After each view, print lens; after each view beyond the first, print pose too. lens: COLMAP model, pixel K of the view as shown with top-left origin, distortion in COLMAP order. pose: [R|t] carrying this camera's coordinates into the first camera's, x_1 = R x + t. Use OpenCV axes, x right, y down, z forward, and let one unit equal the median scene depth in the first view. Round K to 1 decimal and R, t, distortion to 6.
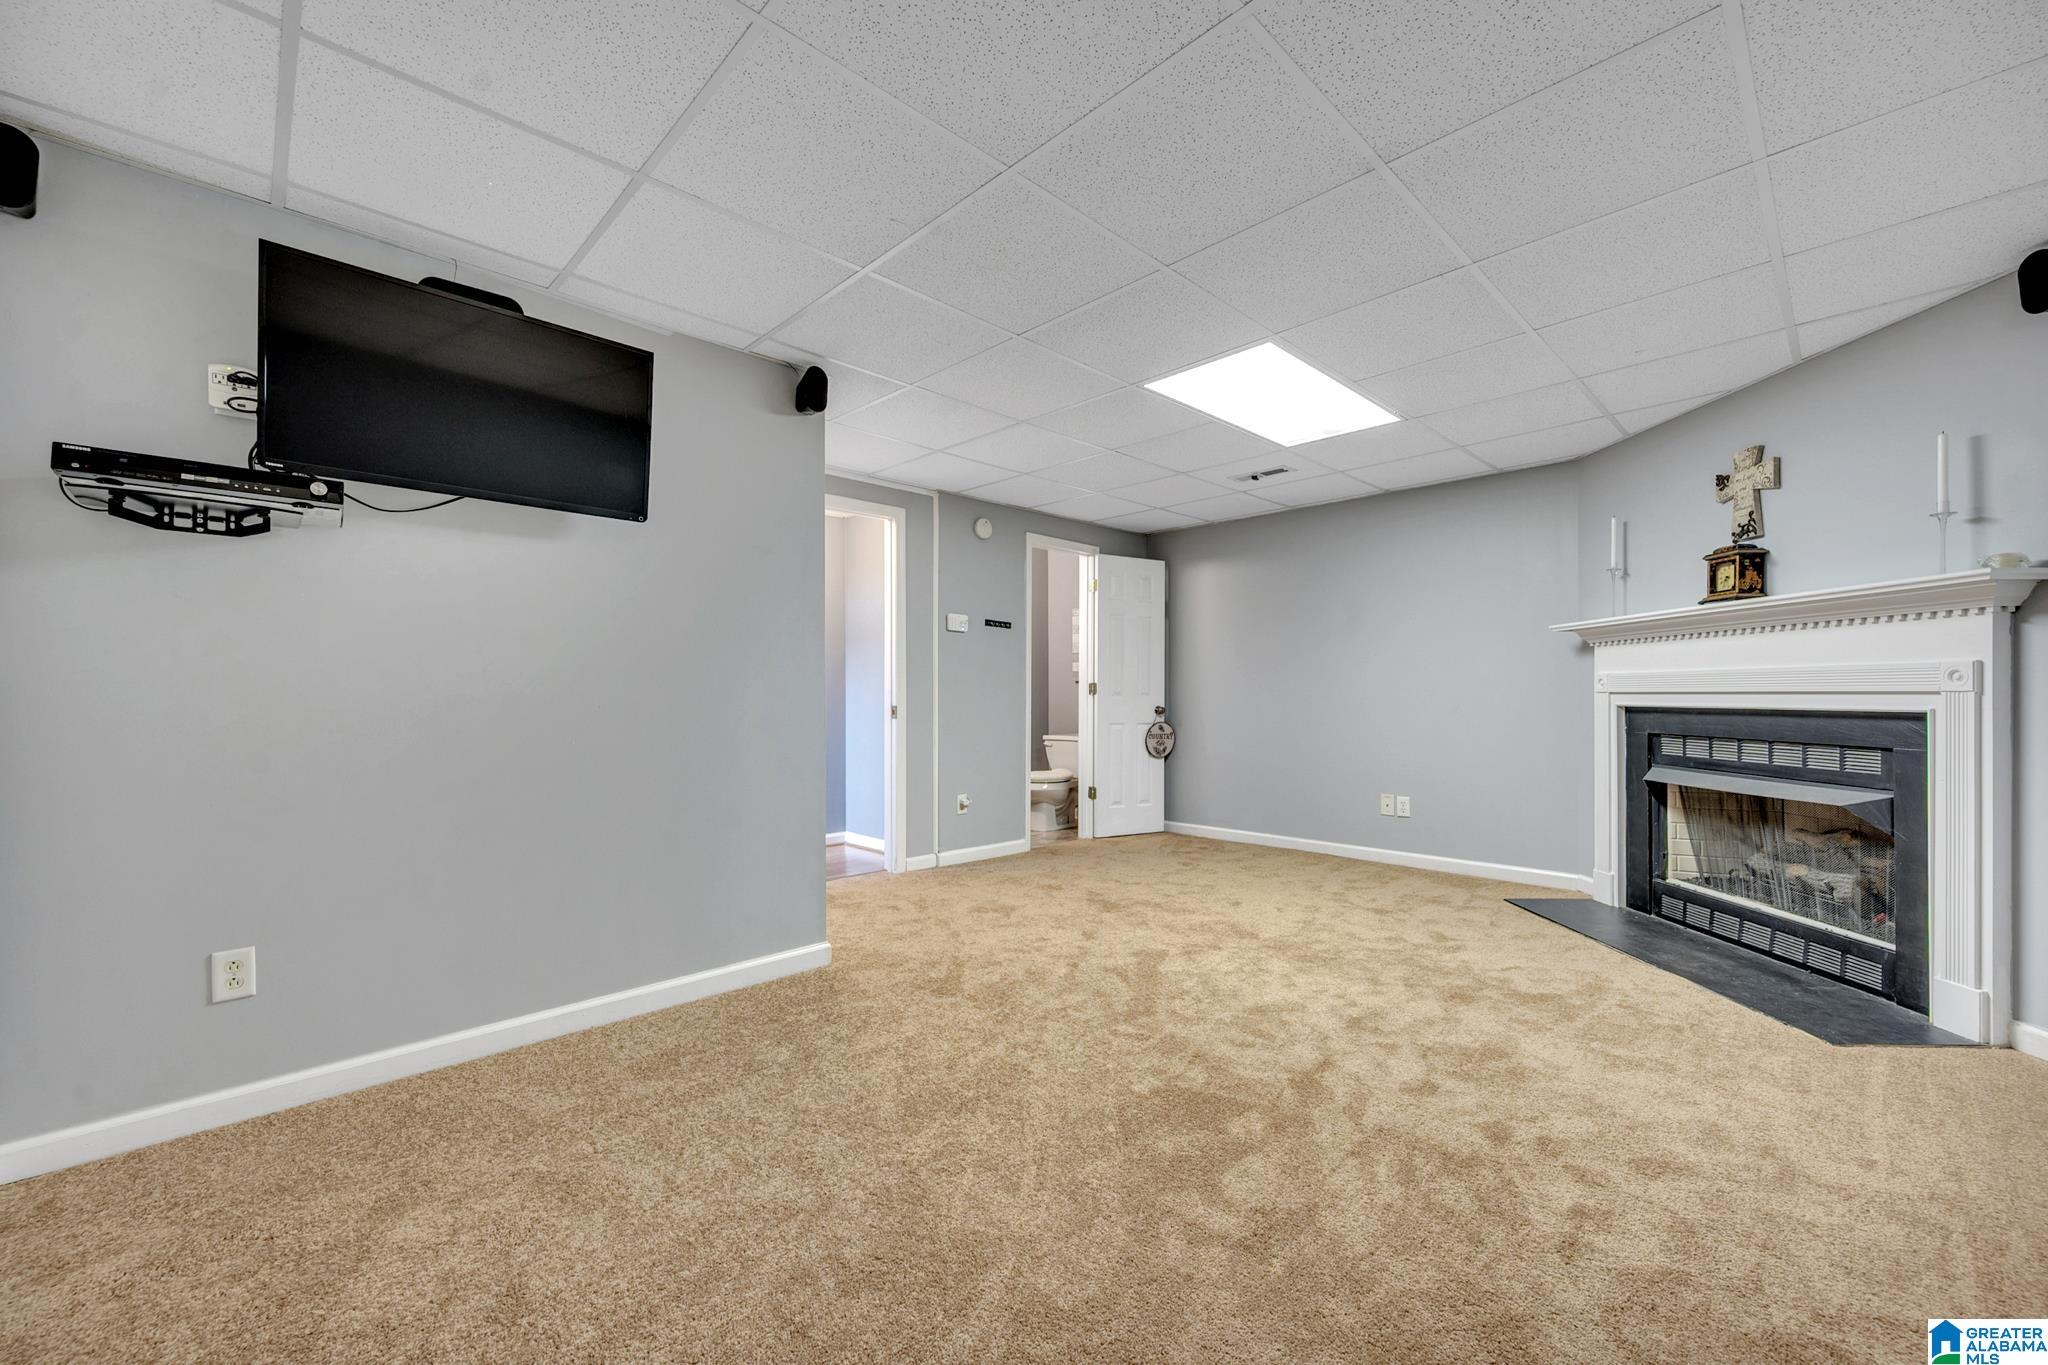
lens RADIAL K [[801.5, 0, 1024.4], [0, 801.5, 684.4], [0, 0, 1]] dist [-0.001926, -0.000606]
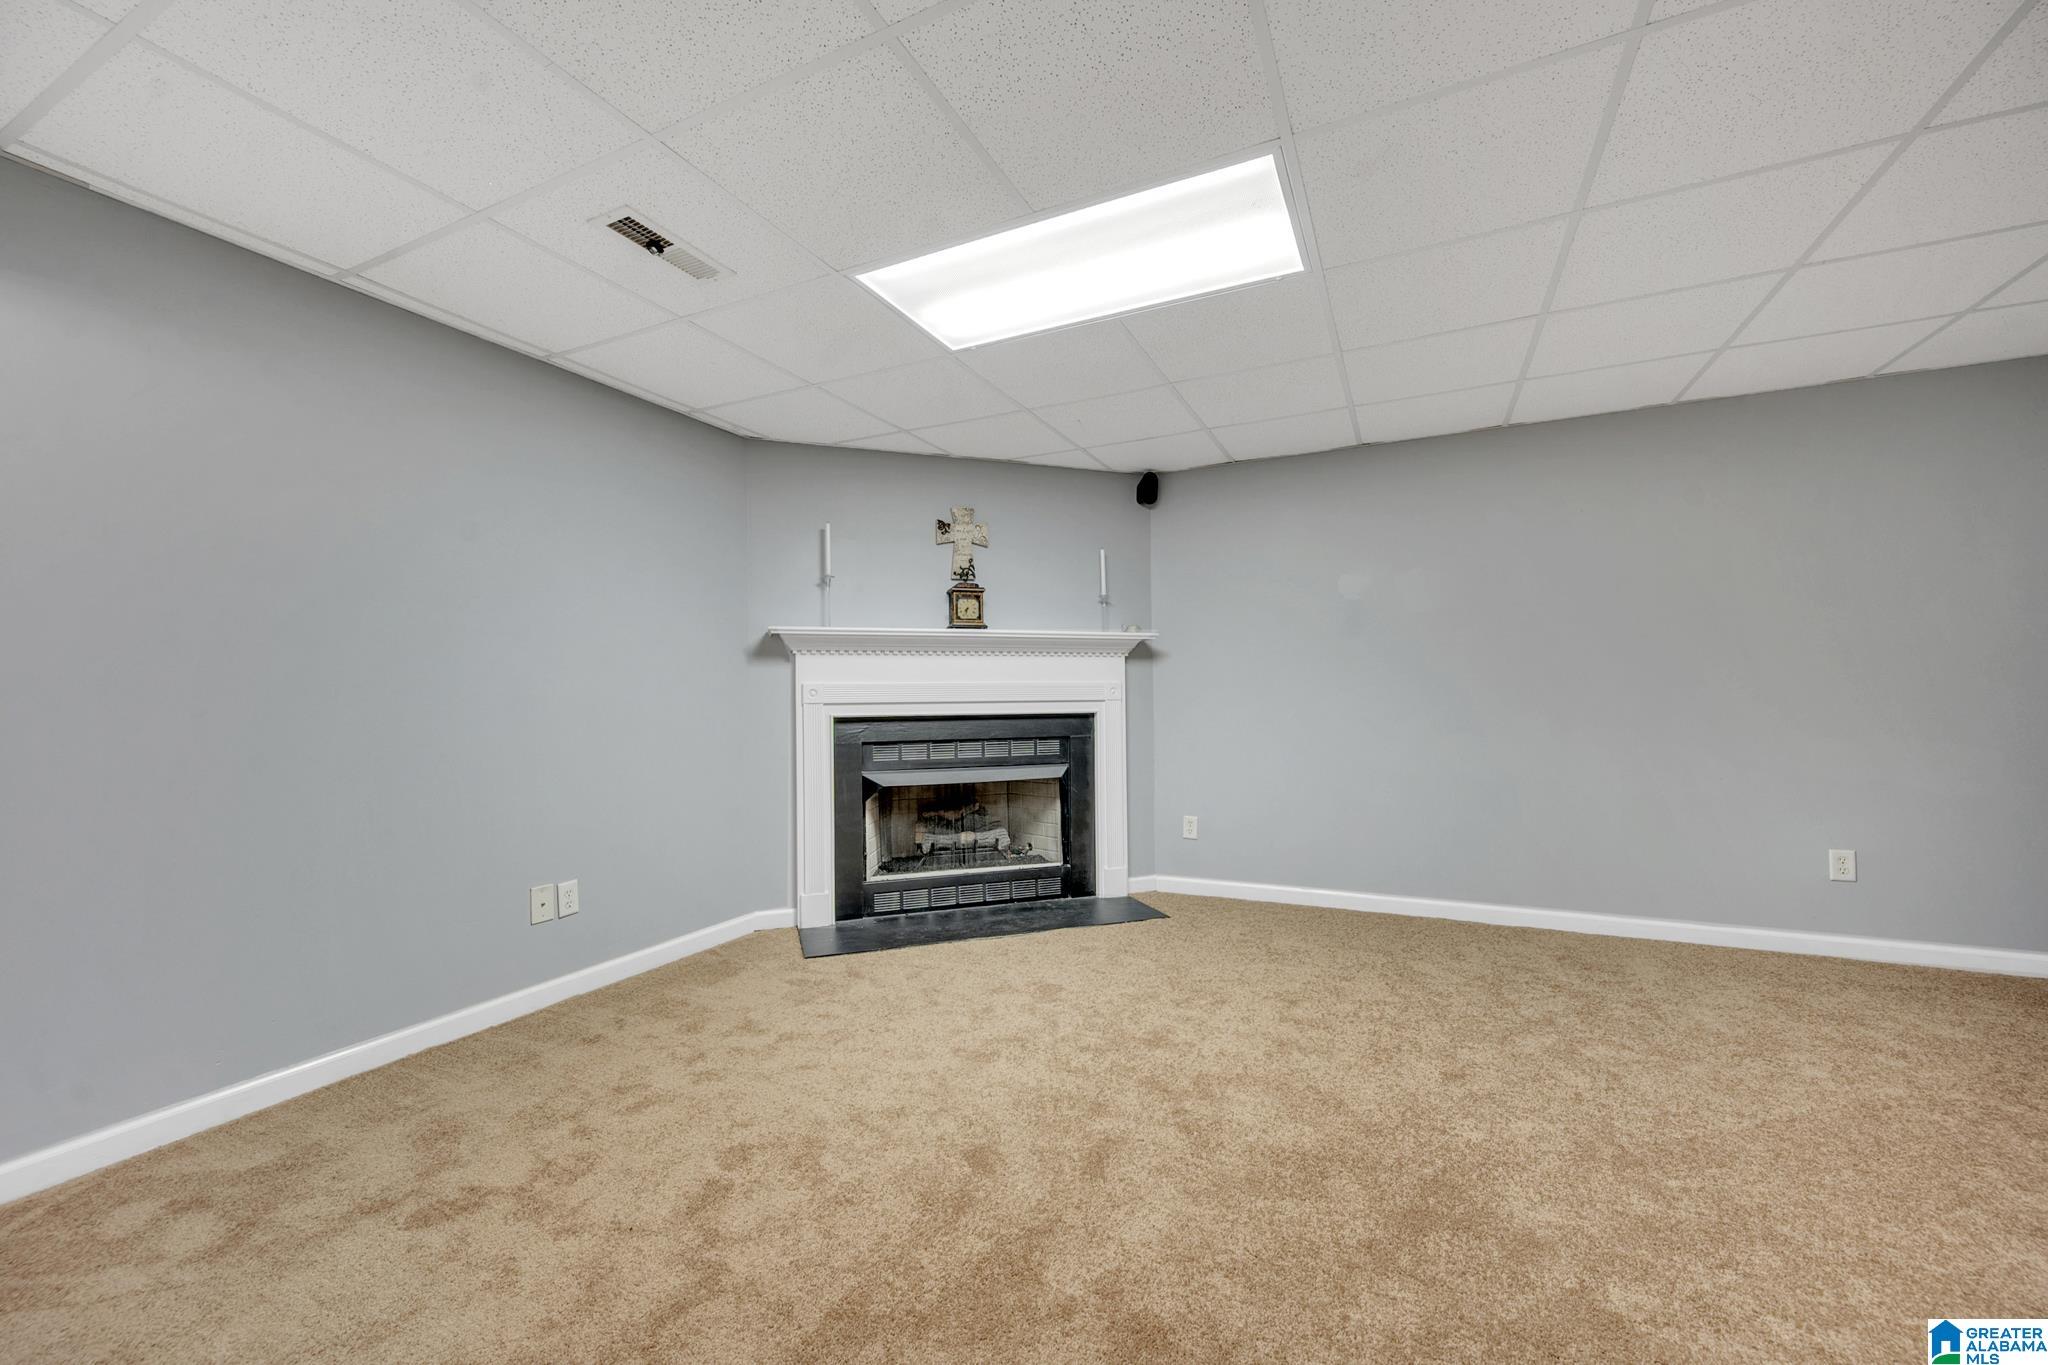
lens RADIAL K [[801.5, 0, 1027.6], [0, 801.5, 701.9], [0, 0, 1]] dist [-0.001926, -0.000606]
pose [[-0.339105, 0.007556, 0.940718, -0.303265], [0.003971, 0.999970, -0.006601, 0.017880], [-0.940740, 0.001497, -0.339125, 1.308953]]
